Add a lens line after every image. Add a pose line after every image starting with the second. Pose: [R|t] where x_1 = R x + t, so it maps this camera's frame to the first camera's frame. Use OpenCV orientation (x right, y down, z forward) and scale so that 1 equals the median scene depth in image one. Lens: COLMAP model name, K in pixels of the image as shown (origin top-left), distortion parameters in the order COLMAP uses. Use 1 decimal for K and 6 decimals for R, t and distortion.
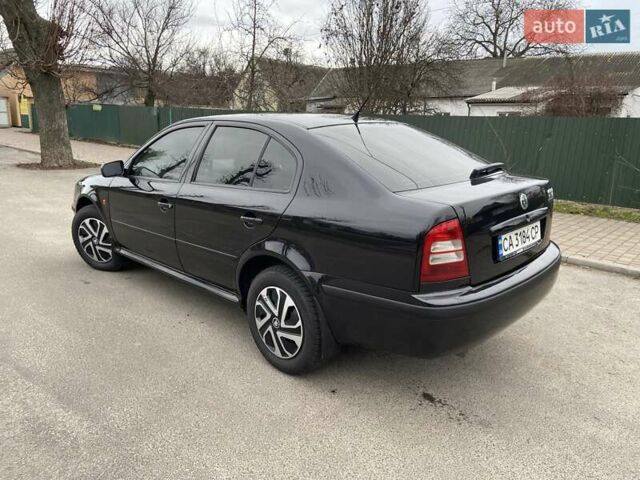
lens RADIAL K [[478.5, 0, 322.5], [0, 478.5, 240.7], [0, 0, 1]] dist [0.131780, -0.157356]
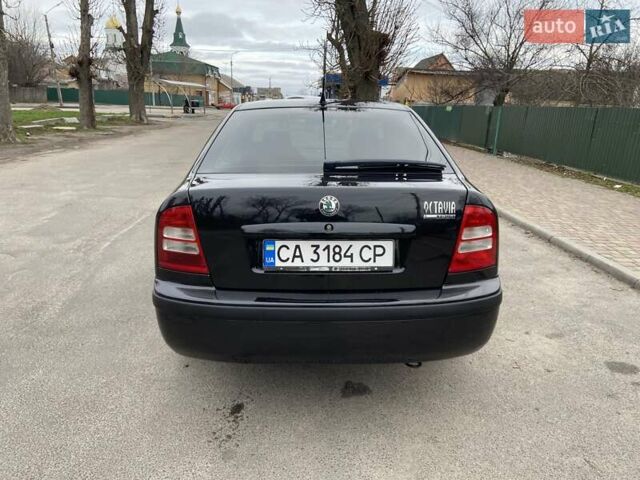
lens RADIAL K [[478.5, 0, 322.5], [0, 478.5, 240.7], [0, 0, 1]] dist [0.131780, -0.157356]
pose [[0.710707, 0.185516, -0.678586, 0.884858], [-0.189159, 0.979472, 0.069661, -0.074101], [0.677579, 0.078852, 0.731210, 0.429065]]
